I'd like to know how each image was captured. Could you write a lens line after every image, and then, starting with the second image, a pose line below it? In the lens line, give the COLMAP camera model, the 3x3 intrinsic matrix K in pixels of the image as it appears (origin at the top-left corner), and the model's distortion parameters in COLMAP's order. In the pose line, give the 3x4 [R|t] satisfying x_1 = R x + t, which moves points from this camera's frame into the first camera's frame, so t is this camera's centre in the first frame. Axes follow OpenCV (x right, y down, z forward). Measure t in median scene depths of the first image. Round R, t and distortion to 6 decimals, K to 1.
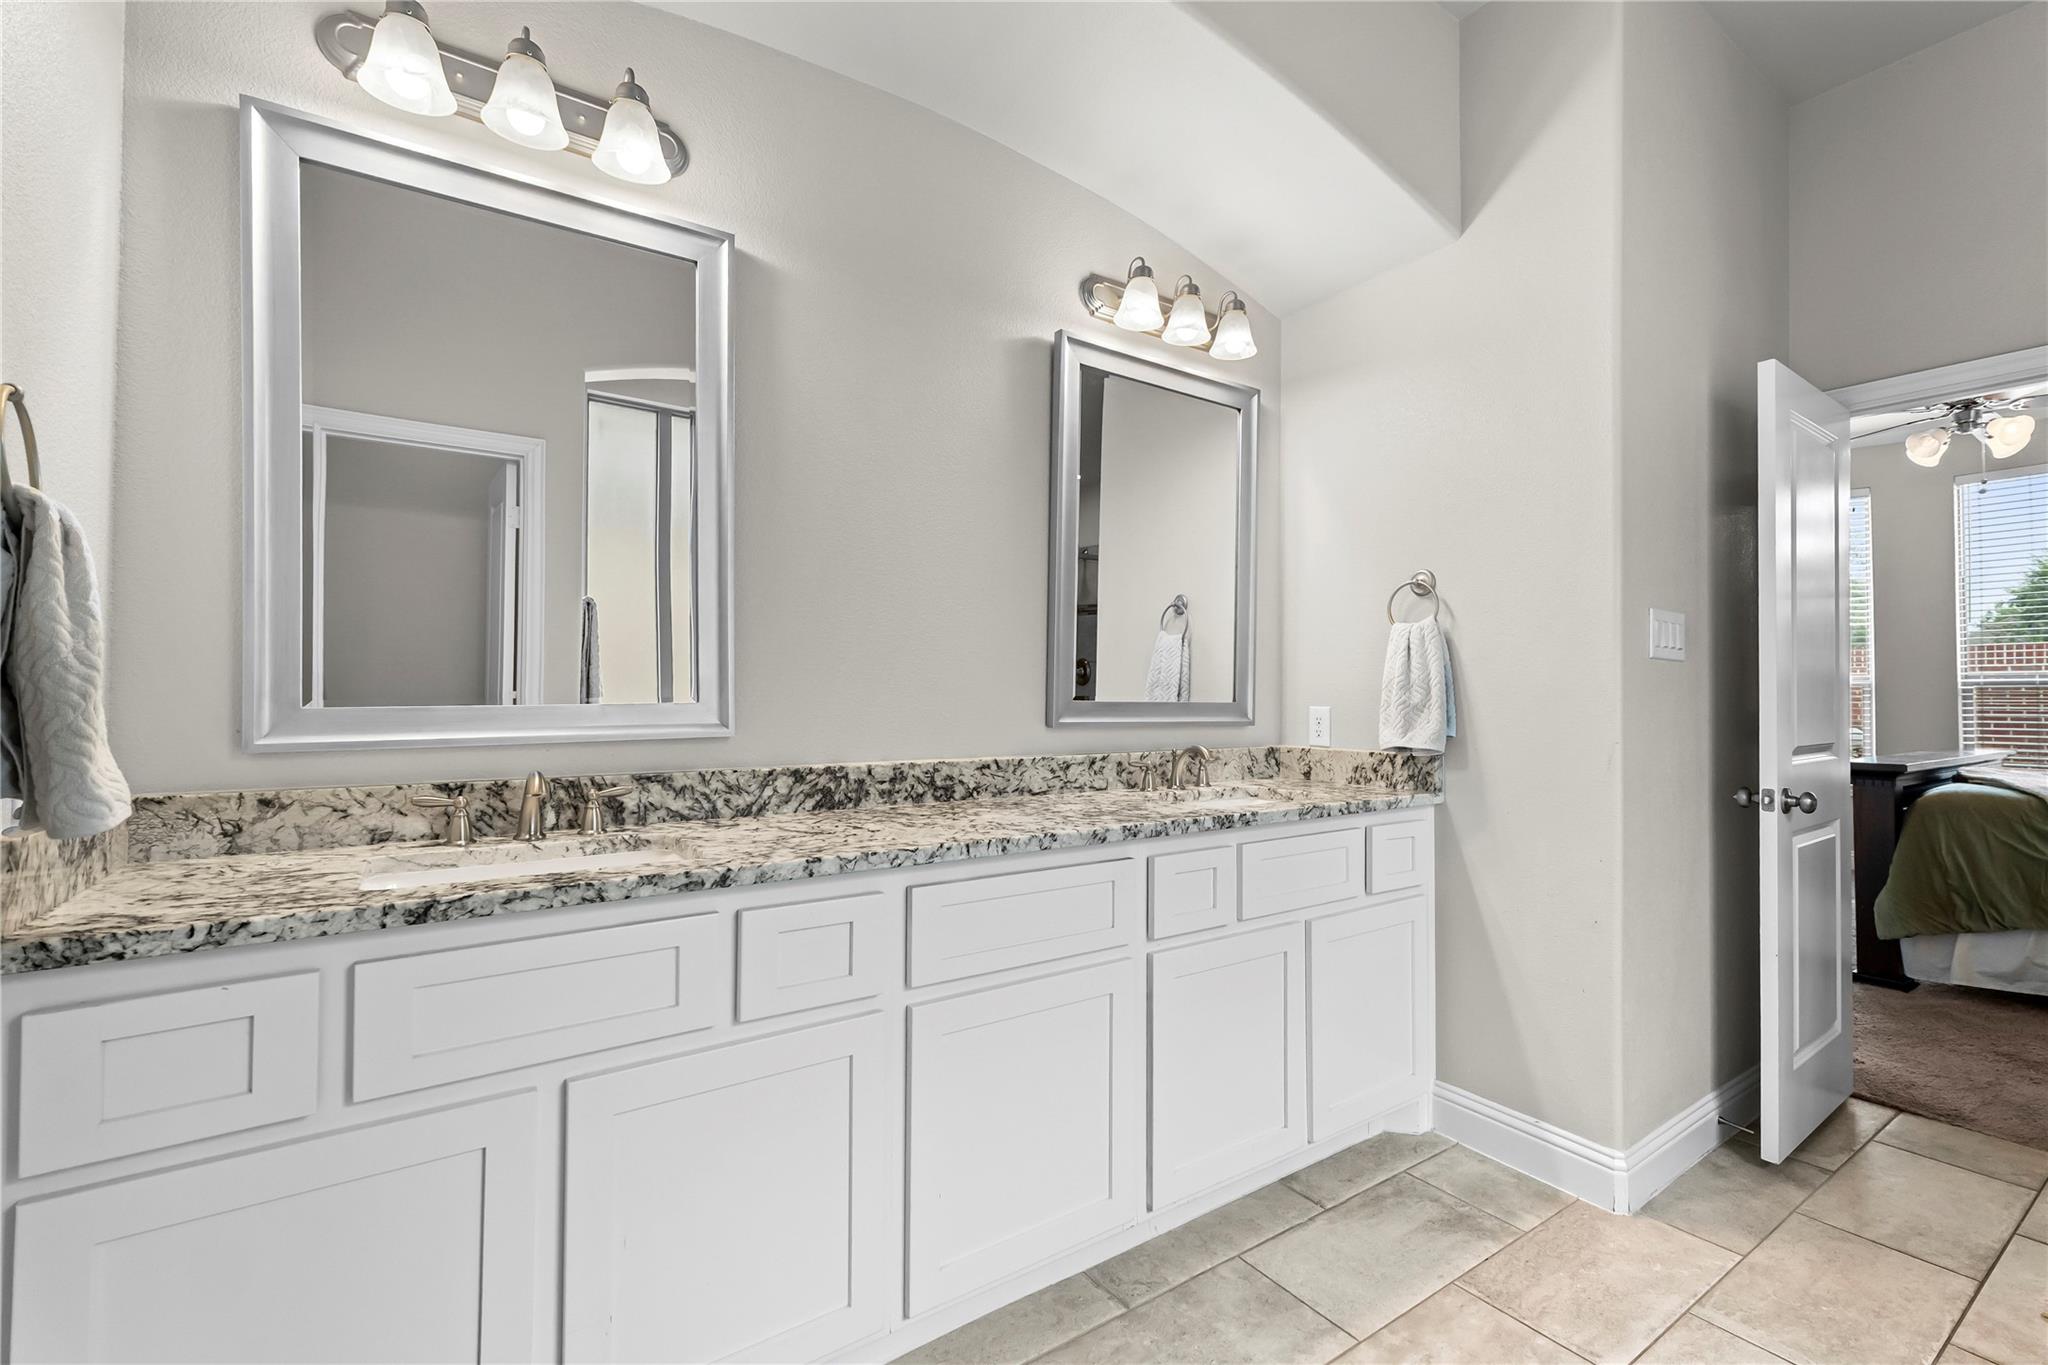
lens RADIAL K [[869.7, 0, 1021.4], [0, 869.7, 686.2], [0, 0, 1]] dist [0.002879, -0.000476]
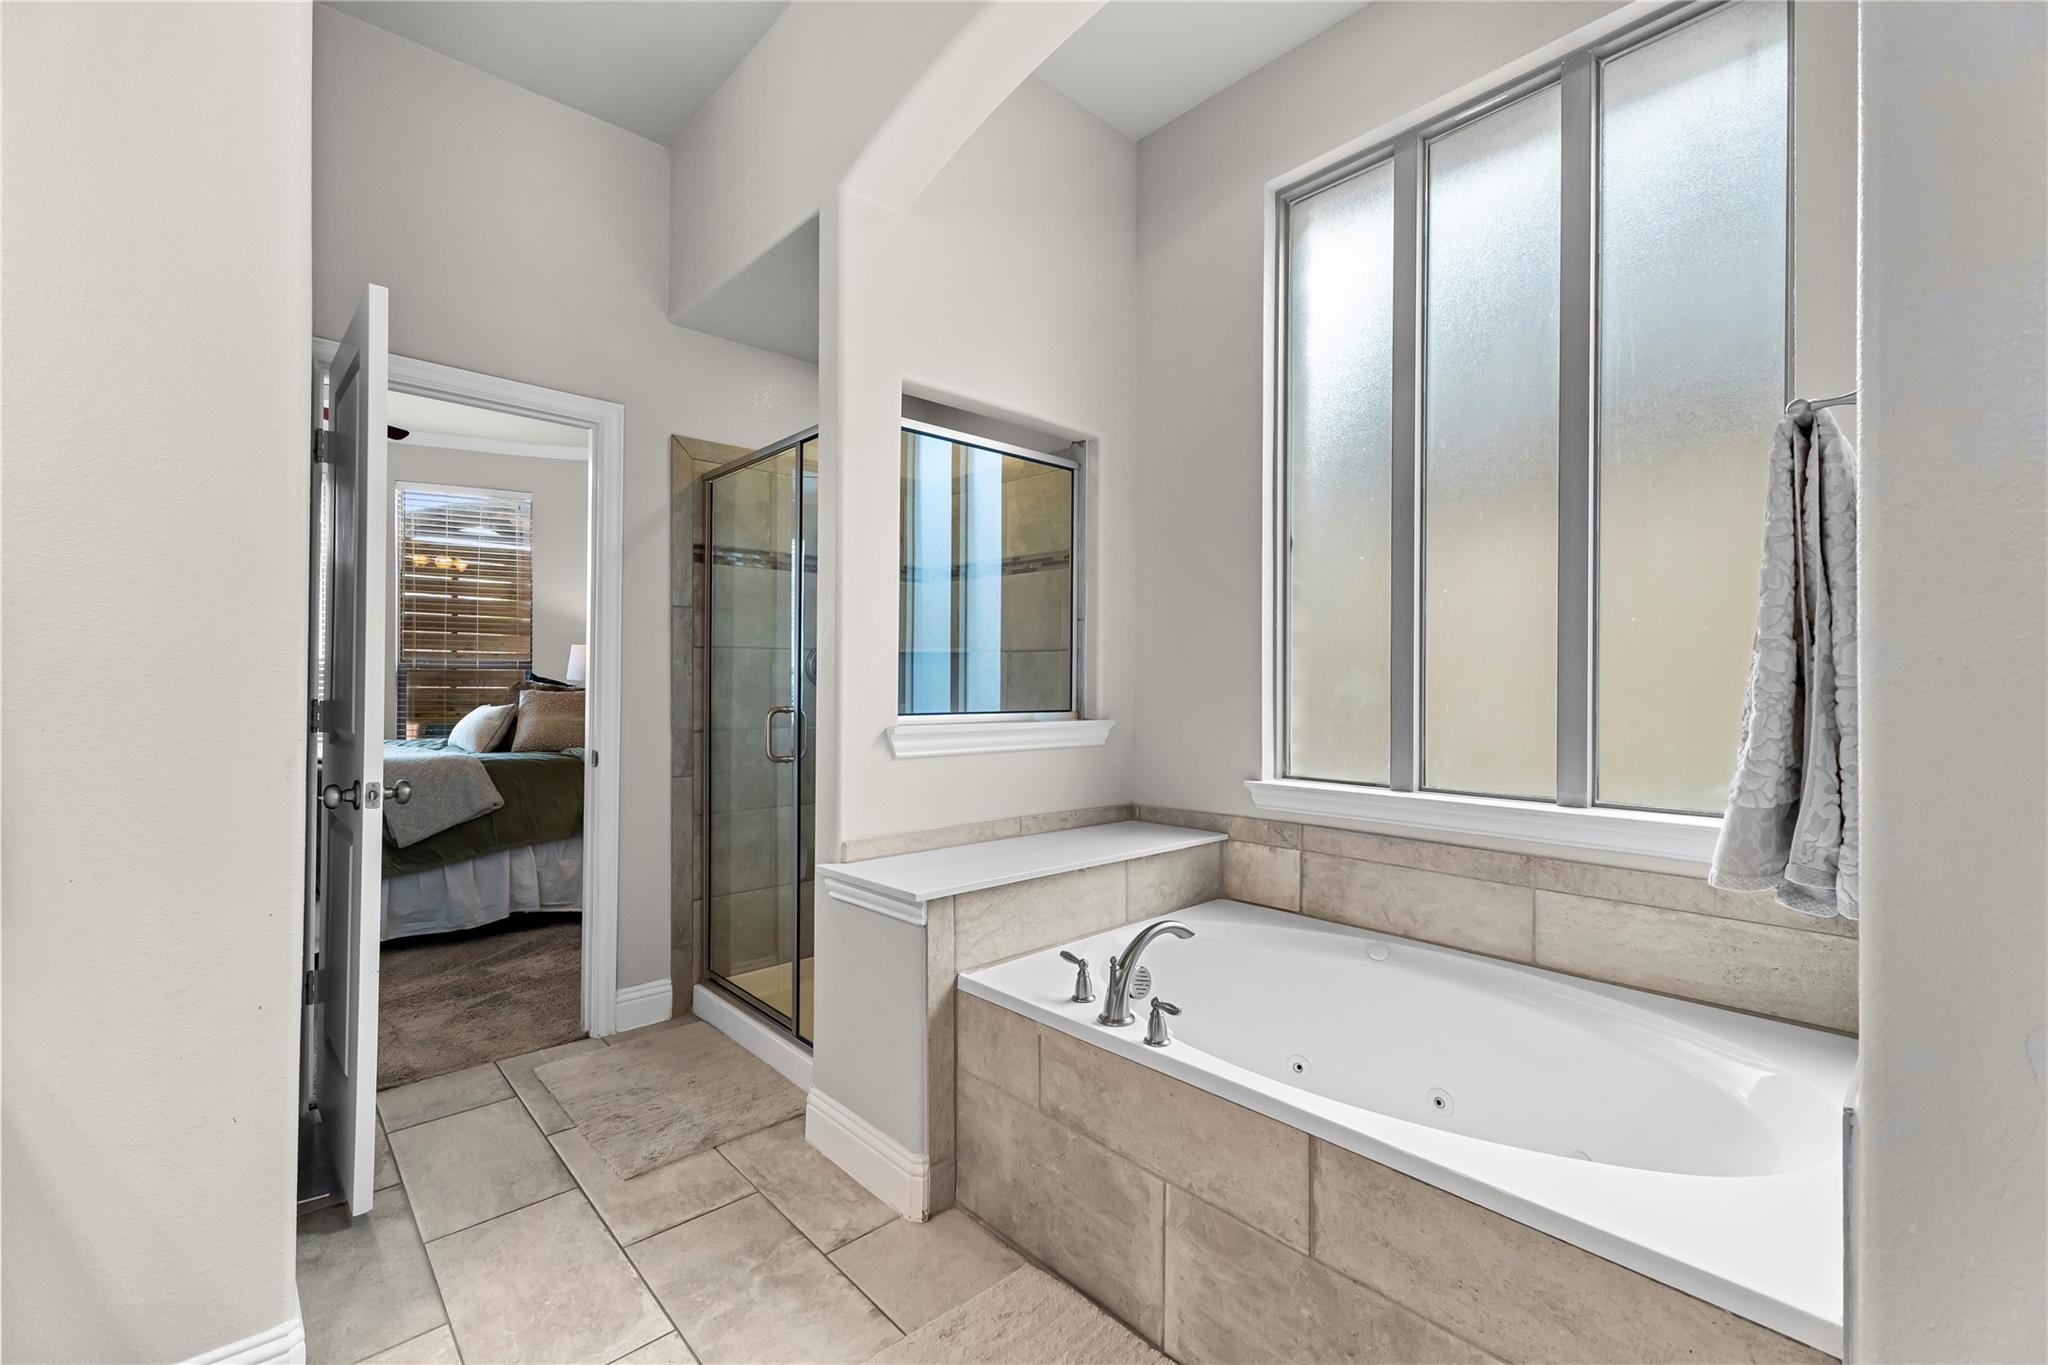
lens RADIAL K [[869.7, 0, 1021.8], [0, 869.7, 669.1], [0, 0, 1]] dist [0.002879, -0.000476]
pose [[-0.147572, 0.008933, 0.989011, -0.104378], [-0.008785, 0.999908, -0.010343, 0.008267], [-0.989012, -0.010215, -0.147480, 0.513431]]
